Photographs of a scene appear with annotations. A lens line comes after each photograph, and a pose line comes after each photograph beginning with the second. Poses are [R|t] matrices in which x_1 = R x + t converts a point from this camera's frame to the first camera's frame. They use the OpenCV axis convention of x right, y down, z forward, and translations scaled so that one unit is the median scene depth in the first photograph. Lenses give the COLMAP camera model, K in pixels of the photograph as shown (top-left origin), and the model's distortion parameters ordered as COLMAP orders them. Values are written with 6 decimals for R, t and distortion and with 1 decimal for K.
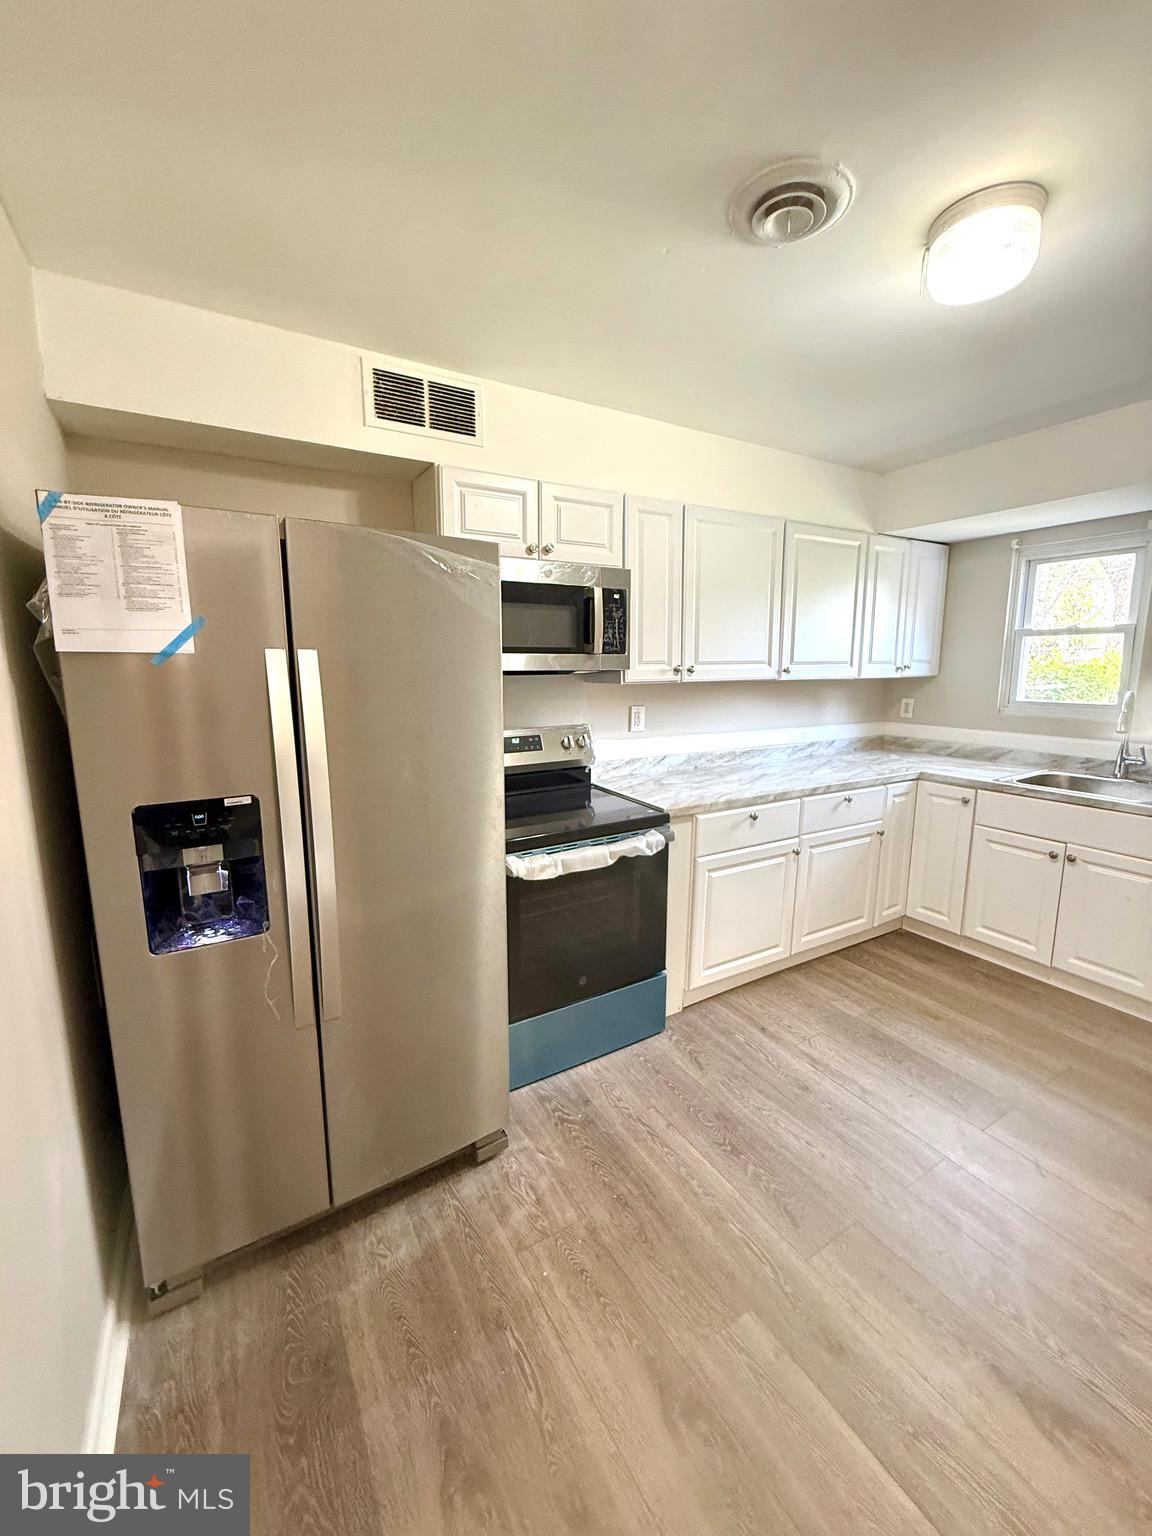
lens RADIAL K [[611.8, 0, 577.7], [0, 611.8, 762.5], [0, 0, 1]] dist [-0.000468, 0.000134]
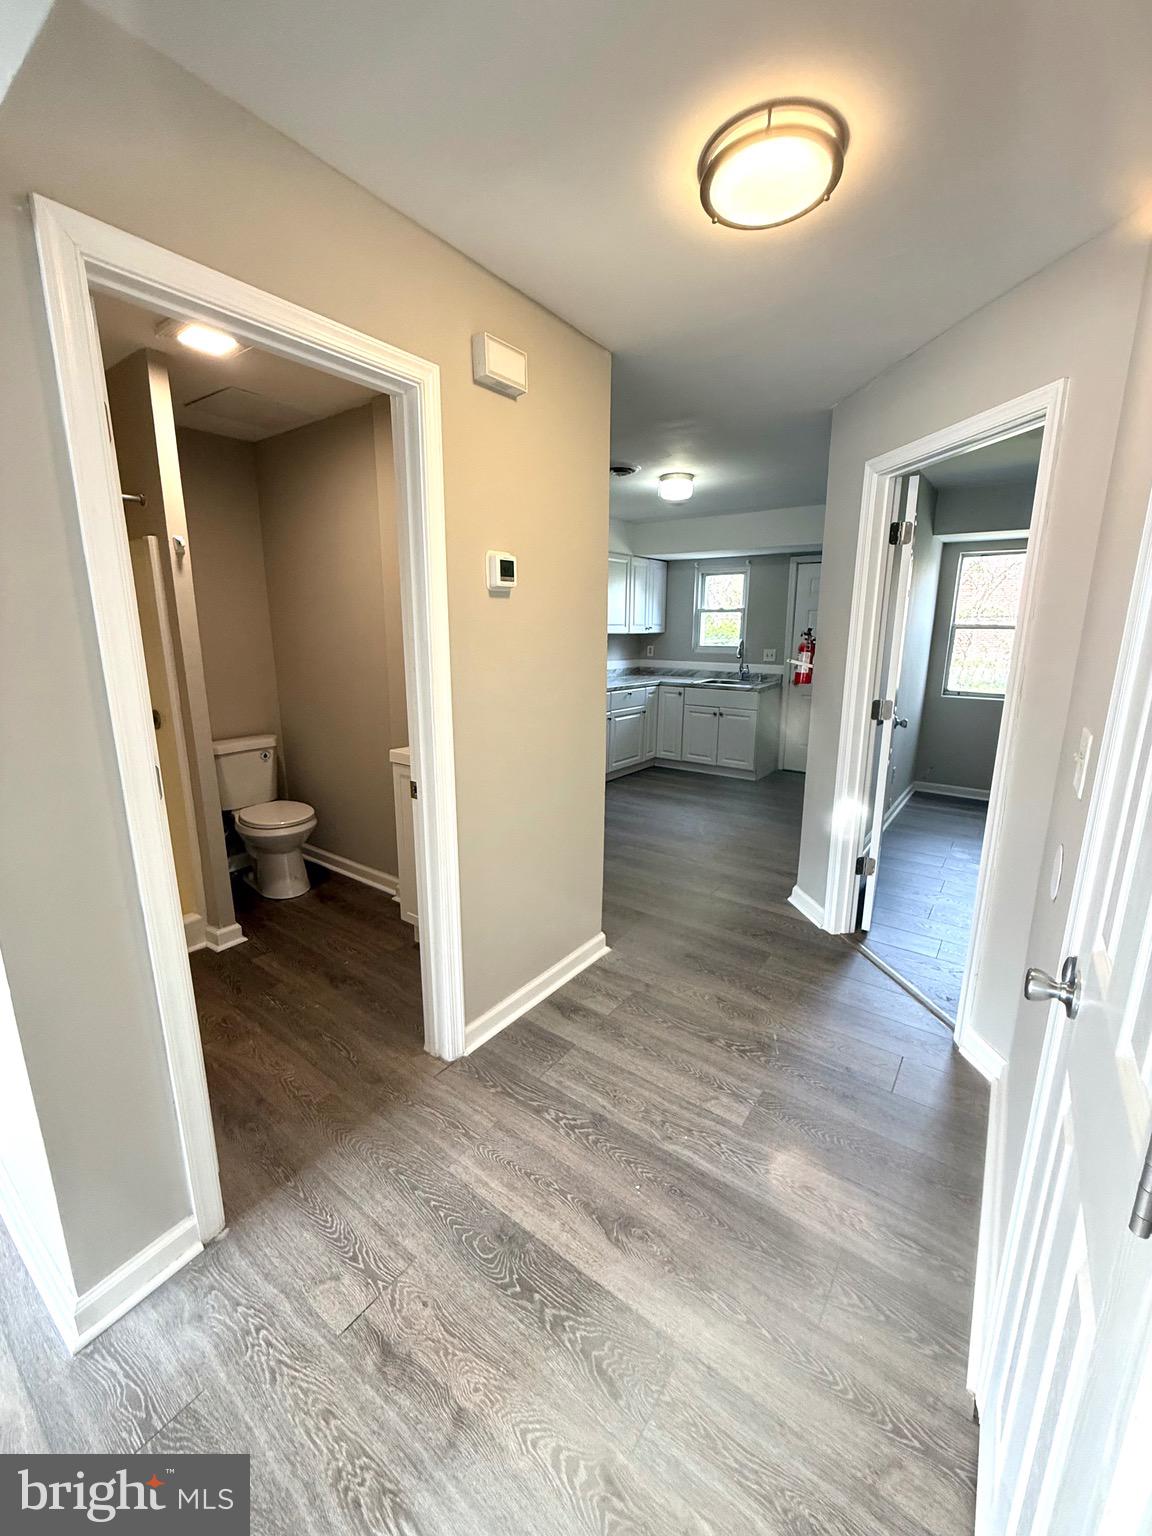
lens RADIAL K [[611.8, 0, 581.4], [0, 611.8, 764.2], [0, 0, 1]] dist [-0.000468, 0.000134]
pose [[0.918258, -0.076195, 0.388582, -0.441097], [0.053720, 0.996211, 0.068396, 0.128082], [-0.392321, -0.041931, 0.918872, -0.696203]]
